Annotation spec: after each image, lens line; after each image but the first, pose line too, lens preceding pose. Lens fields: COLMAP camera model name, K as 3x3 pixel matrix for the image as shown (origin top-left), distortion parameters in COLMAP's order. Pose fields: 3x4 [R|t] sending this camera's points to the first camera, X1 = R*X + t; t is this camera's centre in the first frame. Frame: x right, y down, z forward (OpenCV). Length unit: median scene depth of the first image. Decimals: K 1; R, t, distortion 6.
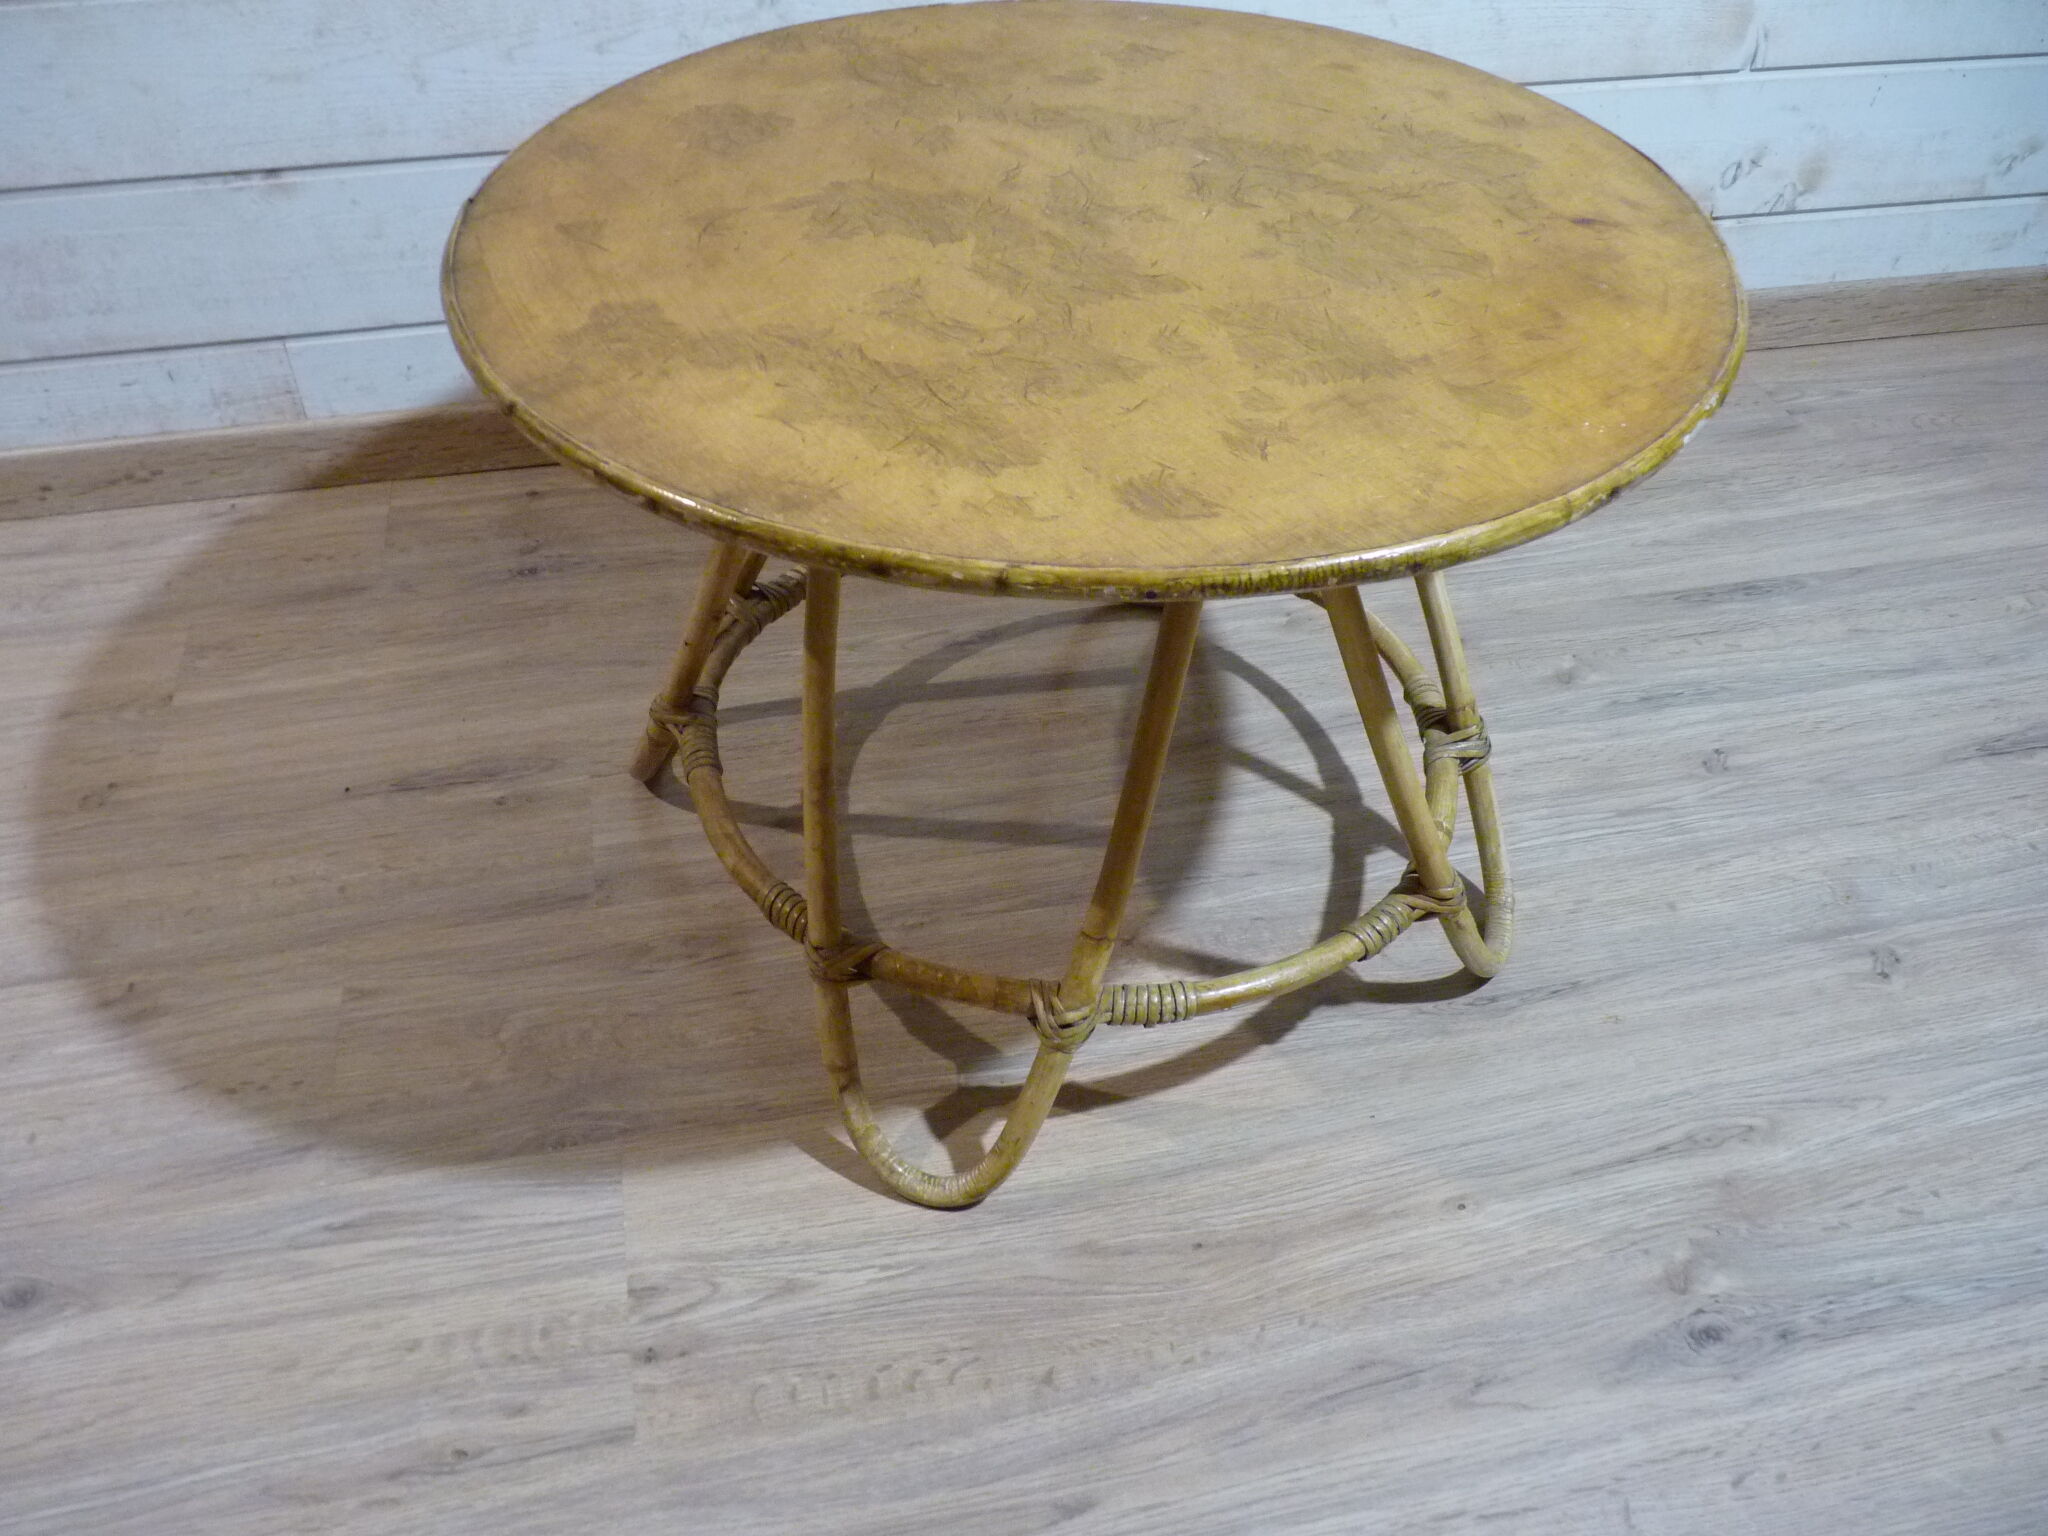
lens RADIAL K [[1704.9, 0, 1016.7], [0, 1704.9, 771.5], [0, 0, 1]] dist [-0.038152, -0.001240]
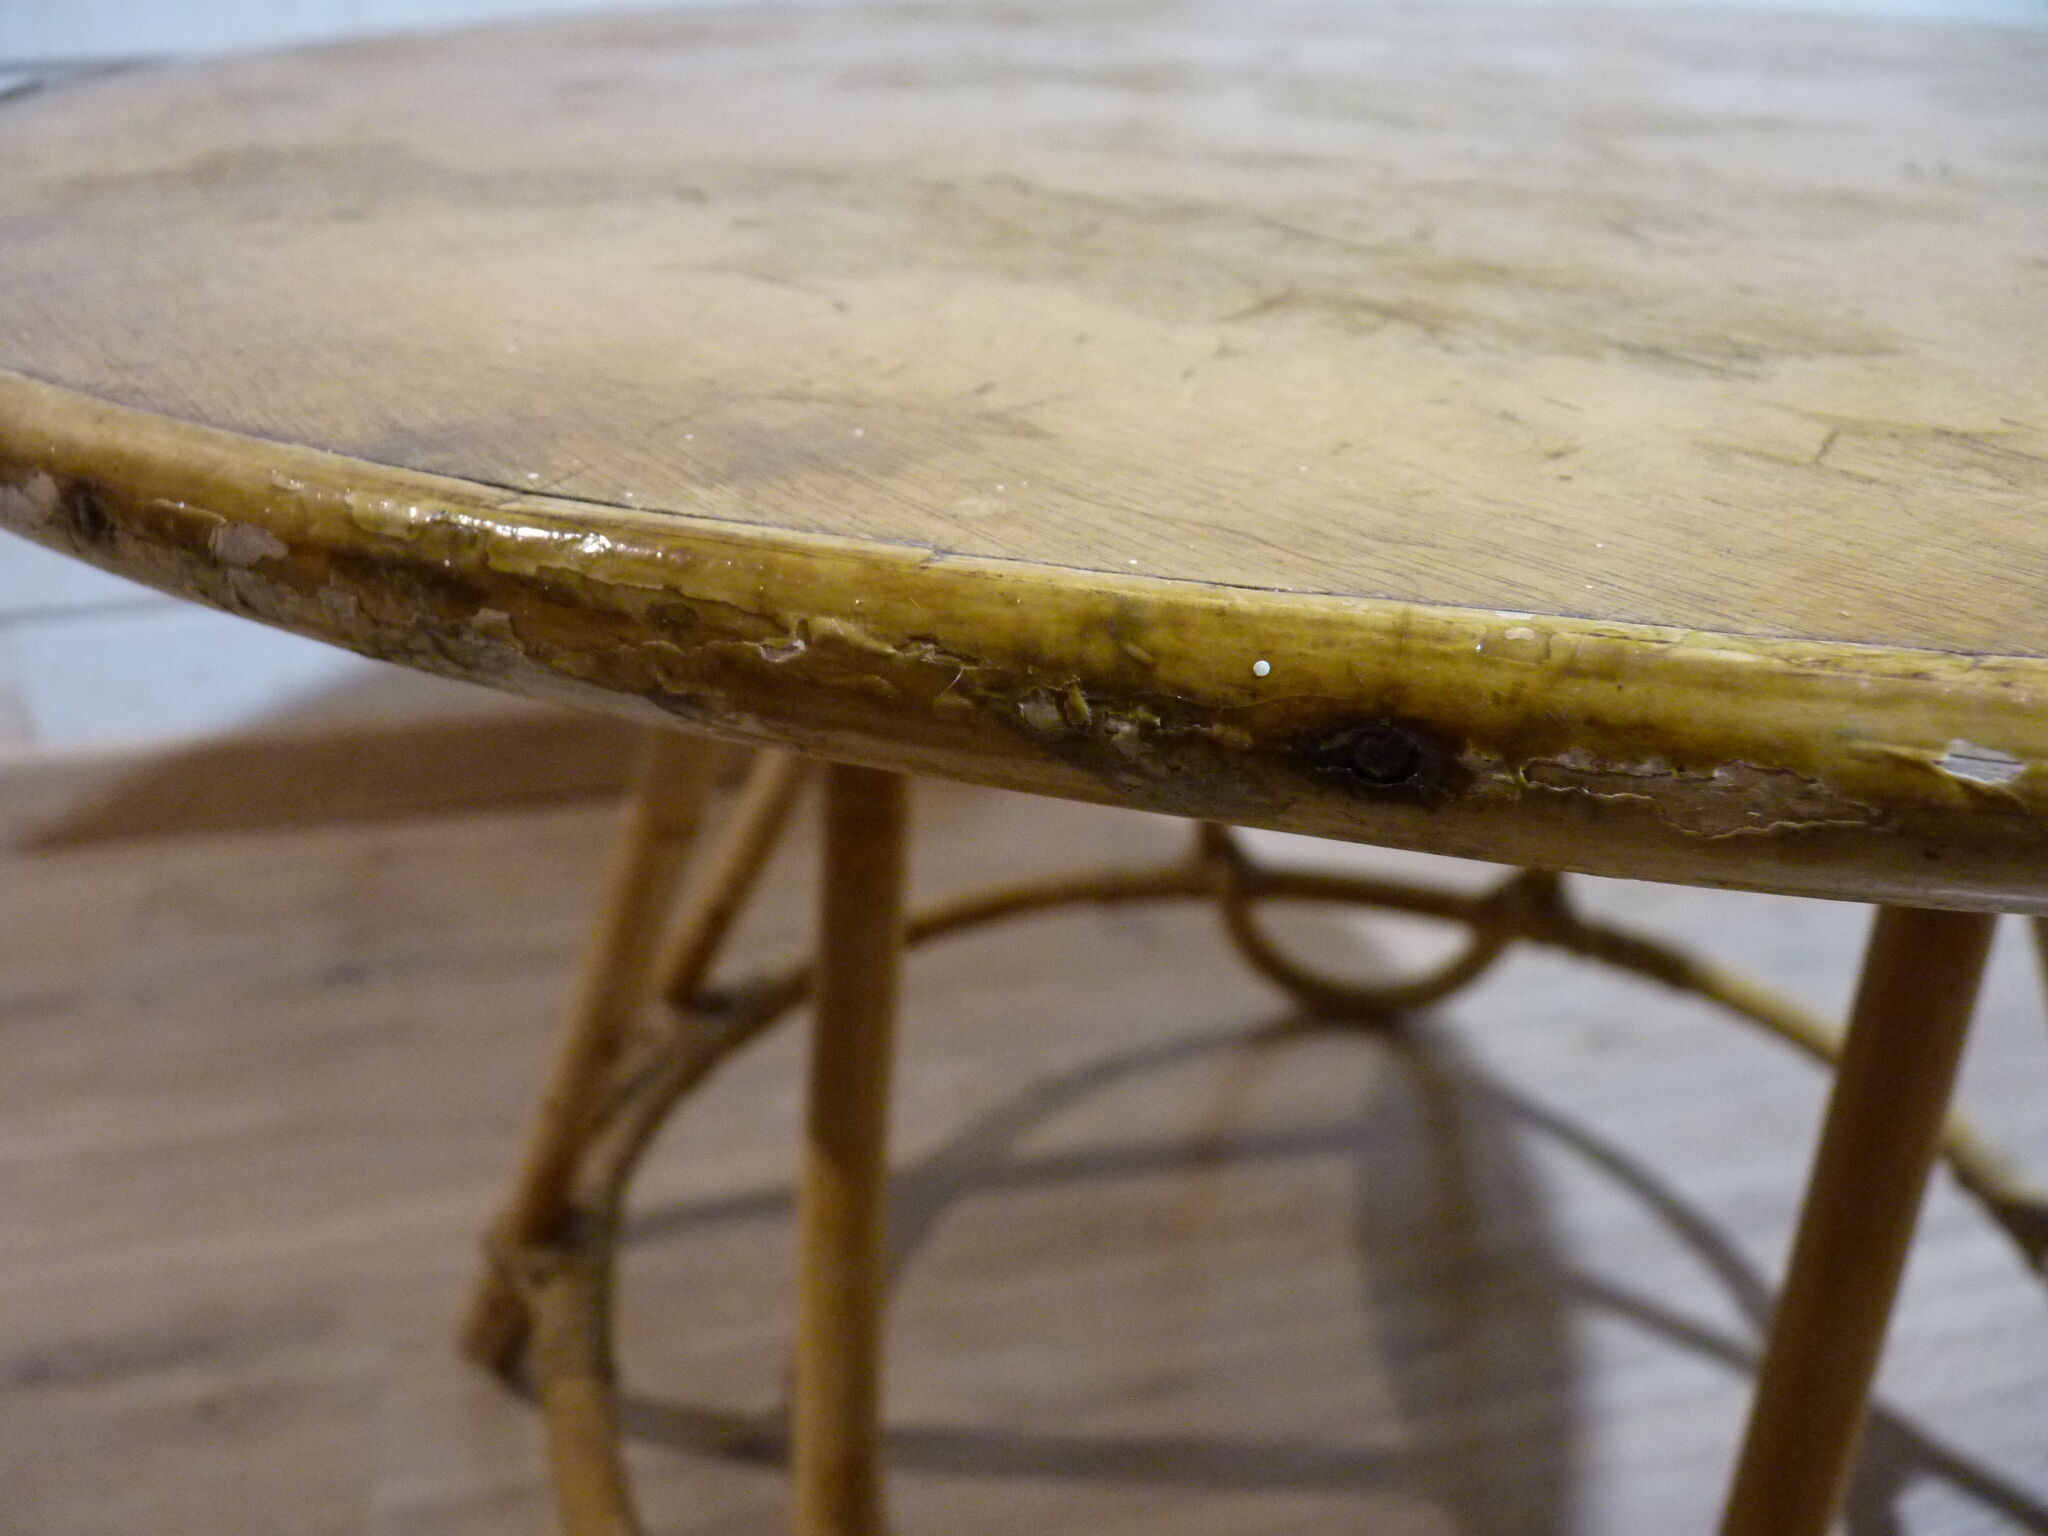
lens RADIAL K [[1704.9, 0, 1016.7], [0, 1704.9, 771.5], [0, 0, 1]] dist [-0.038152, -0.001240]
pose [[0.999880, -0.011470, 0.010434, -0.073155], [0.013656, 0.970139, -0.242164, -0.052848], [-0.007345, 0.242278, 0.970179, 0.554235]]
